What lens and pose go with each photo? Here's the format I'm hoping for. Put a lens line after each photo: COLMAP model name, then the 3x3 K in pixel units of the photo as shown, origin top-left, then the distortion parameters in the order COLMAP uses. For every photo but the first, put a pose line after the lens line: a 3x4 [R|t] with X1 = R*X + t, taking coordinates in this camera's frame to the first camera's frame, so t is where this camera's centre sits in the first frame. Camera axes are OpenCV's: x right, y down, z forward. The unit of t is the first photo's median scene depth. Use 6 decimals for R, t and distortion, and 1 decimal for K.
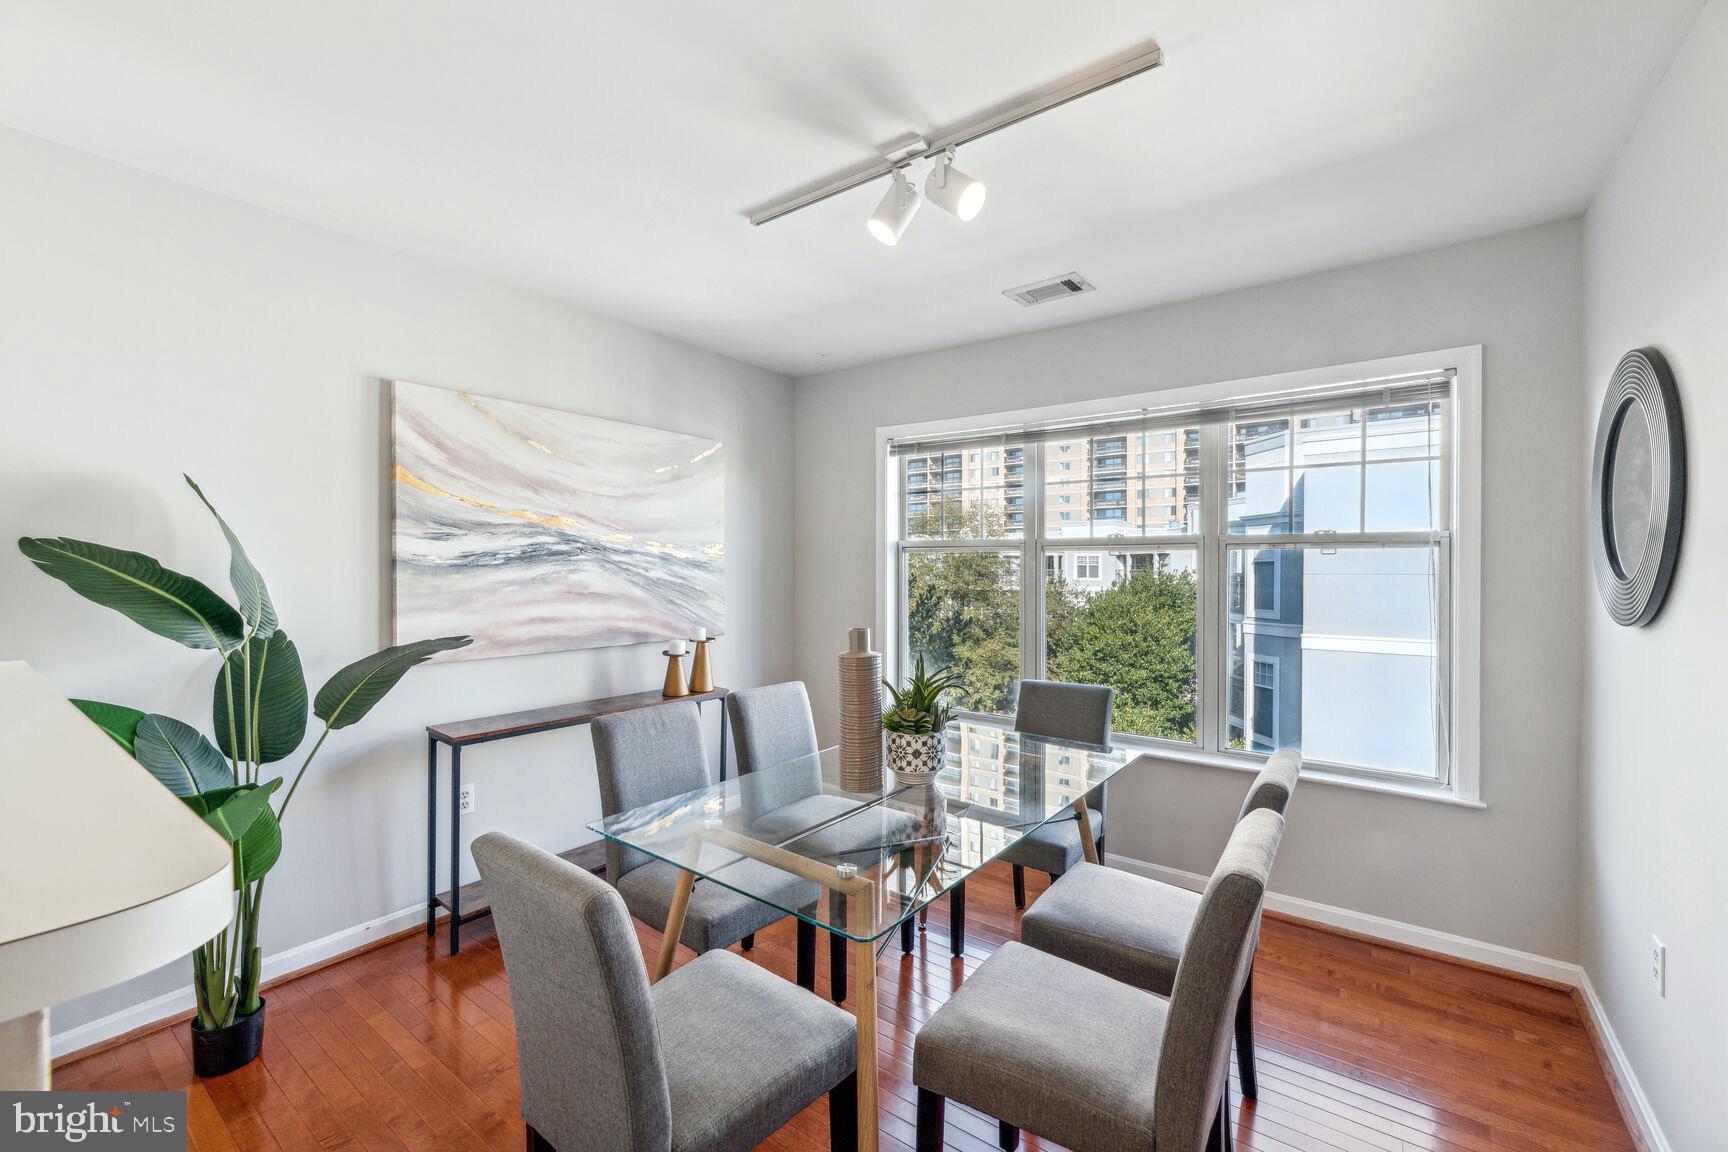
lens RADIAL K [[703.6, 0, 869.6], [0, 703.6, 577.5], [0, 0, 1]] dist [0.002575, 0.001345]
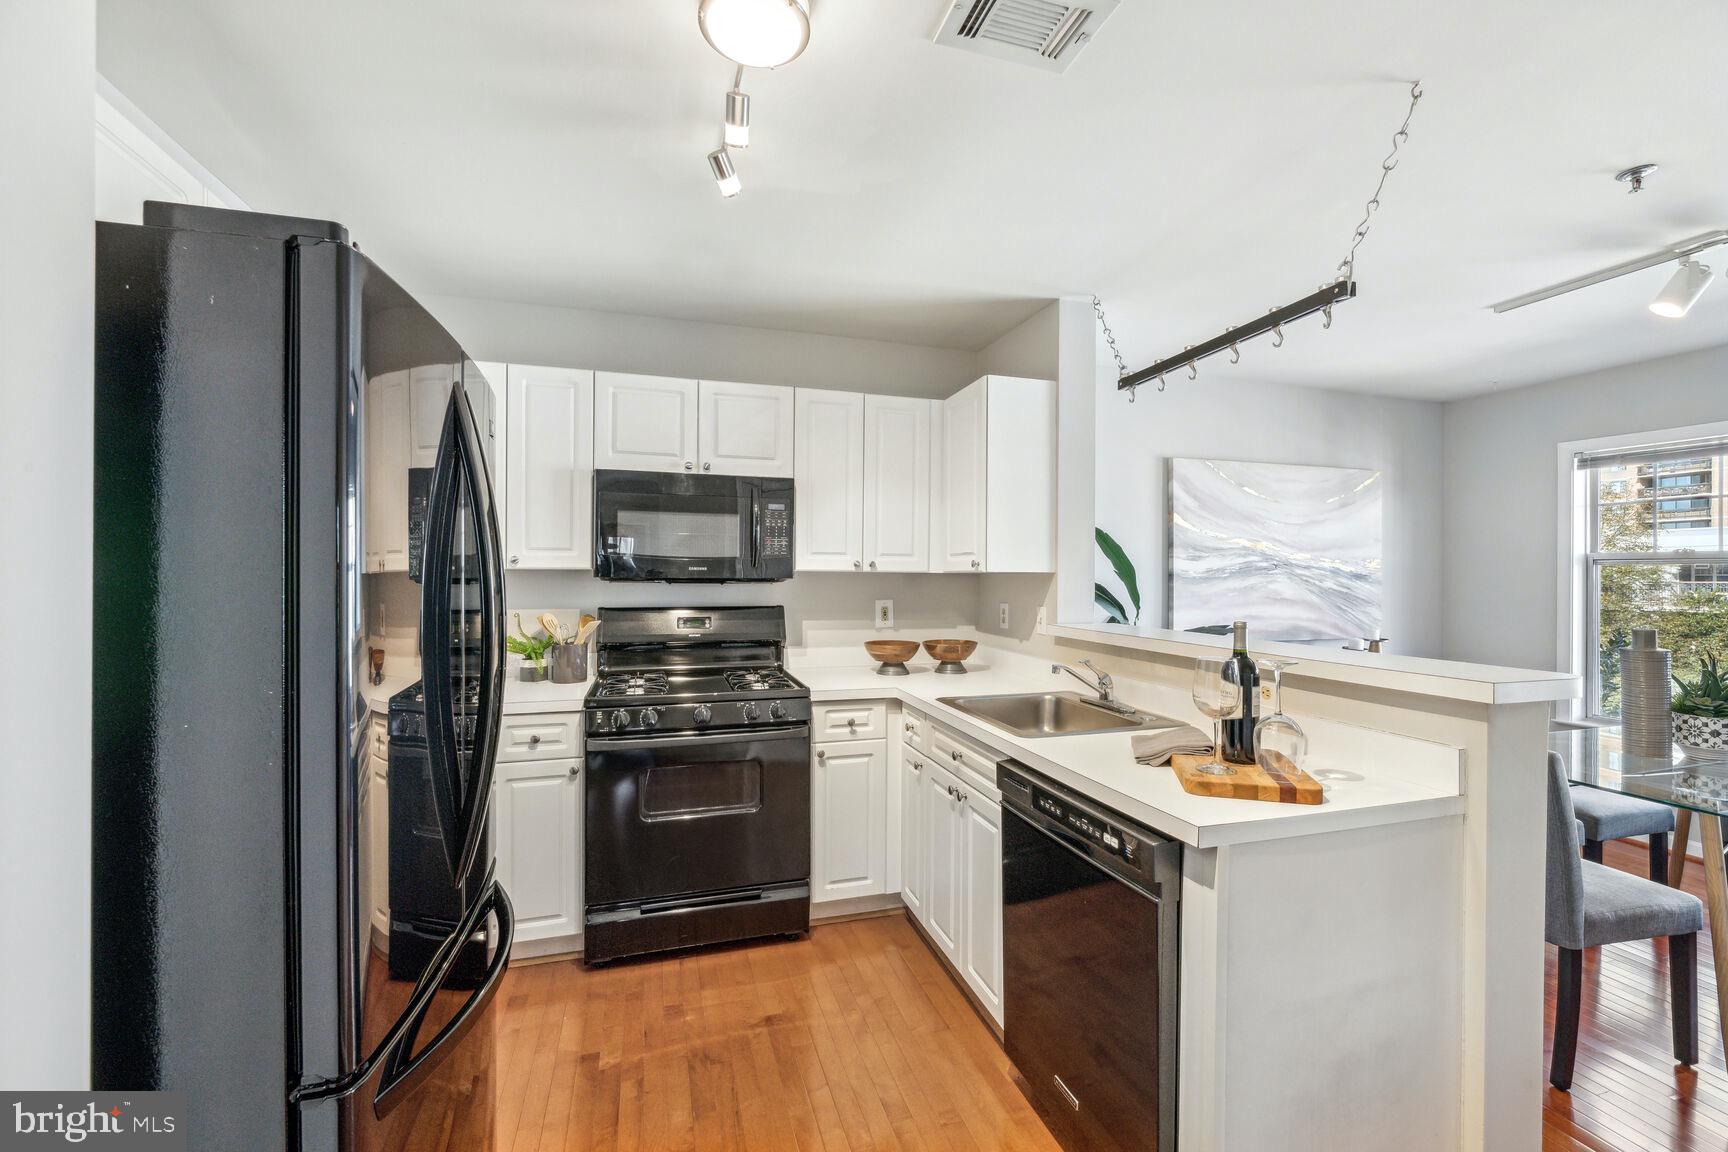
lens RADIAL K [[703.6, 0, 889.5], [0, 703.6, 580.9], [0, 0, 1]] dist [0.002575, 0.001345]
pose [[0.812869, 0.004376, -0.582430, -0.280503], [-0.010158, 0.999926, -0.006664, 0.006321], [0.582358, 0.011333, 0.812853, -0.610550]]
